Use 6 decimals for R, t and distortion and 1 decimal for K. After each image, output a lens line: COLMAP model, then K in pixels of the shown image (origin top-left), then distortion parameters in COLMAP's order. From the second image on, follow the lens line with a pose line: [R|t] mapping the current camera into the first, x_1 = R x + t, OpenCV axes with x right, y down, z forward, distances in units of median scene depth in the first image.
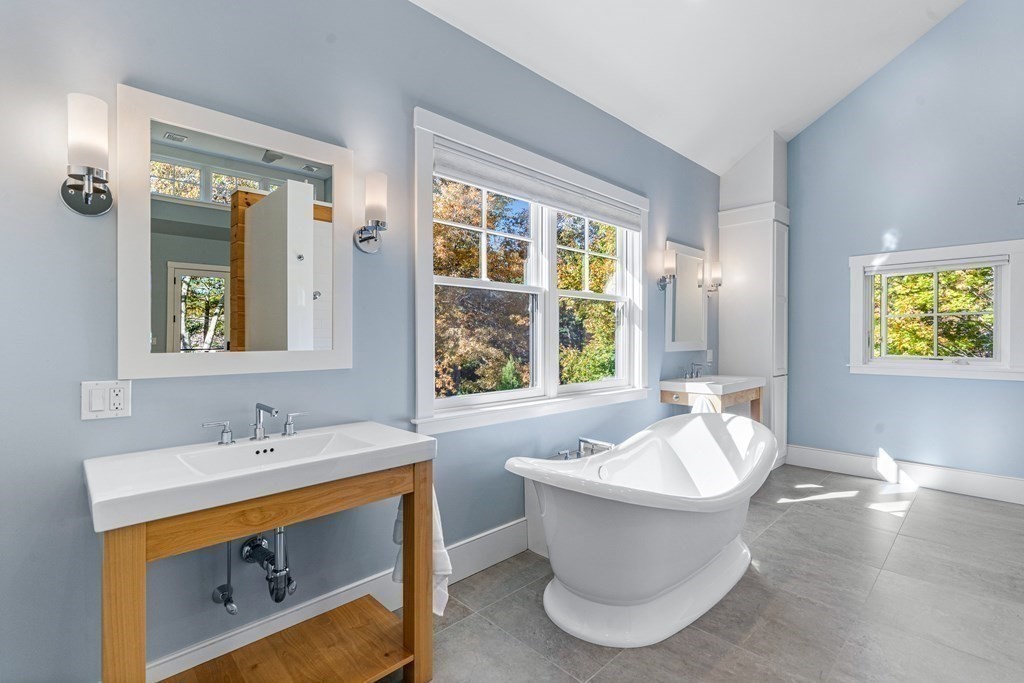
lens RADIAL K [[470.2, 0, 512.0], [0, 470.2, 341.5], [0, 0, 1]] dist [-0.000191, 0.000212]
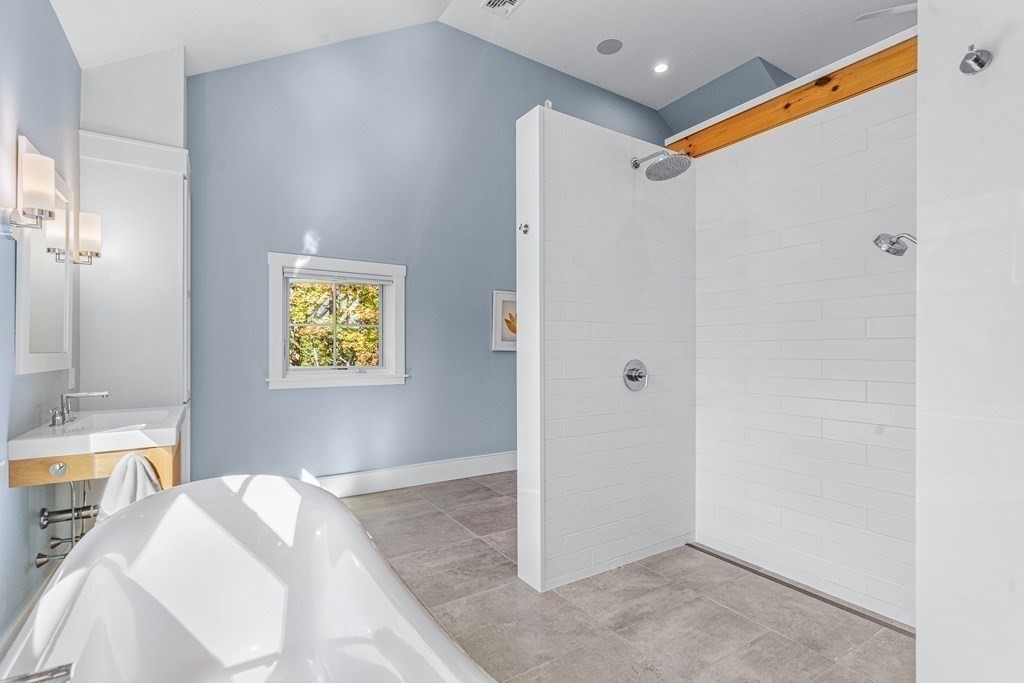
lens RADIAL K [[471.6, 0, 509.0], [0, 471.6, 349.2], [0, 0, 1]] dist [0.002568, 0.000394]
pose [[0.193856, 0.002749, 0.981026, -0.035524], [0.006746, 0.999969, -0.004135, 0.001888], [-0.981007, 0.007419, 0.193831, 0.462913]]
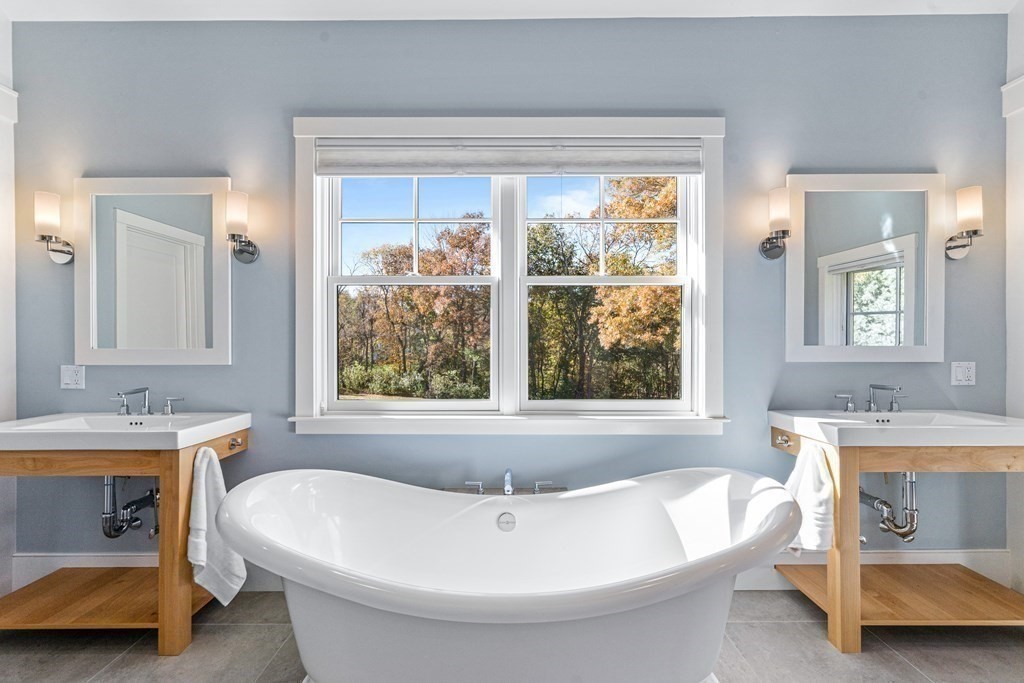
lens RADIAL K [[471.6, 0, 509.0], [0, 471.6, 349.2], [0, 0, 1]] dist [0.002568, 0.000394]
pose [[0.716624, 0.006344, -0.697431, 0.520378], [-0.005579, 0.999979, 0.003363, 0.005470], [0.697438, 0.001481, 0.716644, 0.347597]]
